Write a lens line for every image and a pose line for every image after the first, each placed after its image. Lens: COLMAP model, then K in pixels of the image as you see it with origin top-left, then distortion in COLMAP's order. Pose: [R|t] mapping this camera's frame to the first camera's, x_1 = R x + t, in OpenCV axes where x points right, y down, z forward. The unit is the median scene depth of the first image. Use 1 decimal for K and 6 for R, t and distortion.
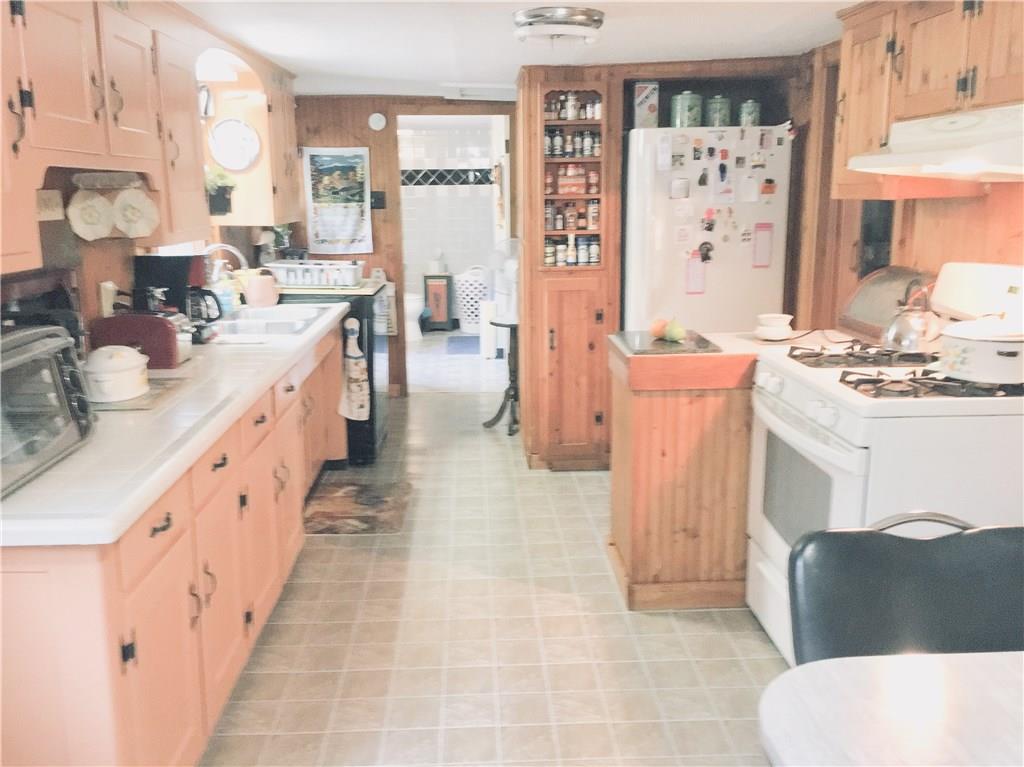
lens RADIAL K [[867.0, 0, 512.0], [0, 867.0, 383.5], [0, 0, 1]] dist [0.076032, -0.102781]
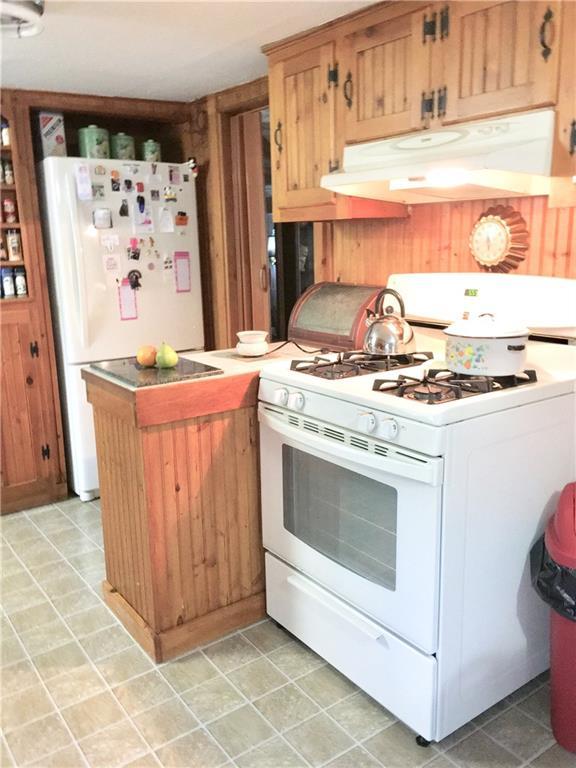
lens RADIAL K [[650.2, 0, 288.0], [0, 650.2, 384.0], [0, 0, 1]] dist [0.076032, -0.102781]
pose [[0.837388, -0.124404, 0.532264, -0.078321], [0.127737, 0.991332, 0.030737, -0.033619], [-0.531474, 0.042251, 0.846020, 0.305945]]
